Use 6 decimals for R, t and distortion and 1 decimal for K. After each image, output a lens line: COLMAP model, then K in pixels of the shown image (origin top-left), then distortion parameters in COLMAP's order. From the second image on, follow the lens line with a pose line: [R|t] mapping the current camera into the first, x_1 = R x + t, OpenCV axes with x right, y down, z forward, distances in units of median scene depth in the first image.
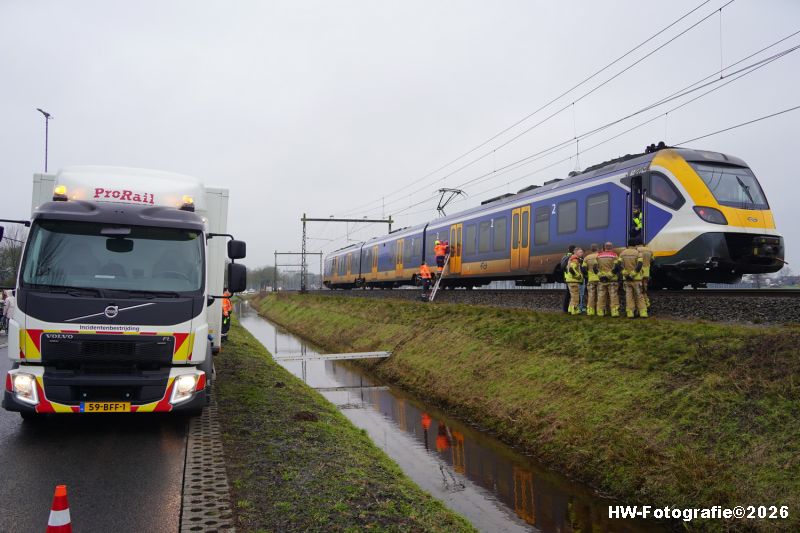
lens RADIAL K [[656.4, 0, 399.0], [0, 656.4, 252.2], [0, 0, 1]] dist [-0.025973, 0.003477]
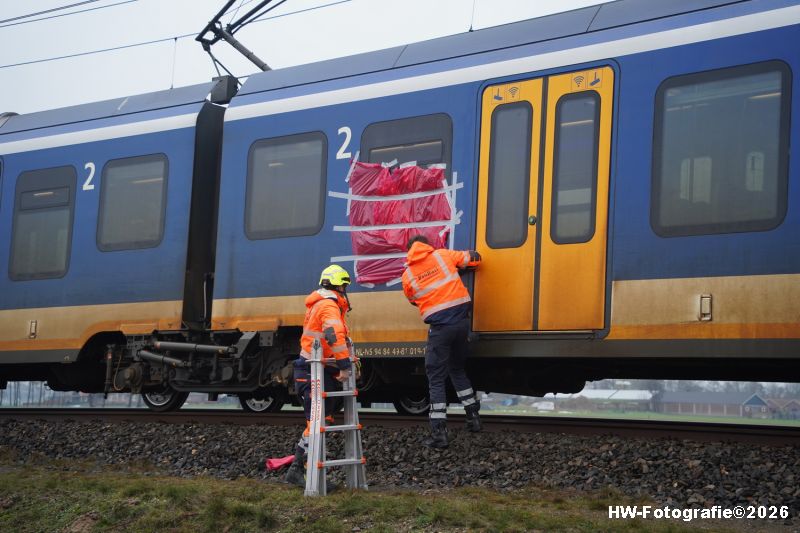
lens RADIAL K [[1566.9, 0, 400.0], [0, 1566.9, 266.5], [0, 0, 1]] dist [0.491292, 0.077099]
pose [[0.853641, 0.067795, 0.516431, -0.236332], [-0.052319, 0.997639, -0.044485, 0.045117], [-0.518227, 0.010955, 0.855173, 0.799964]]
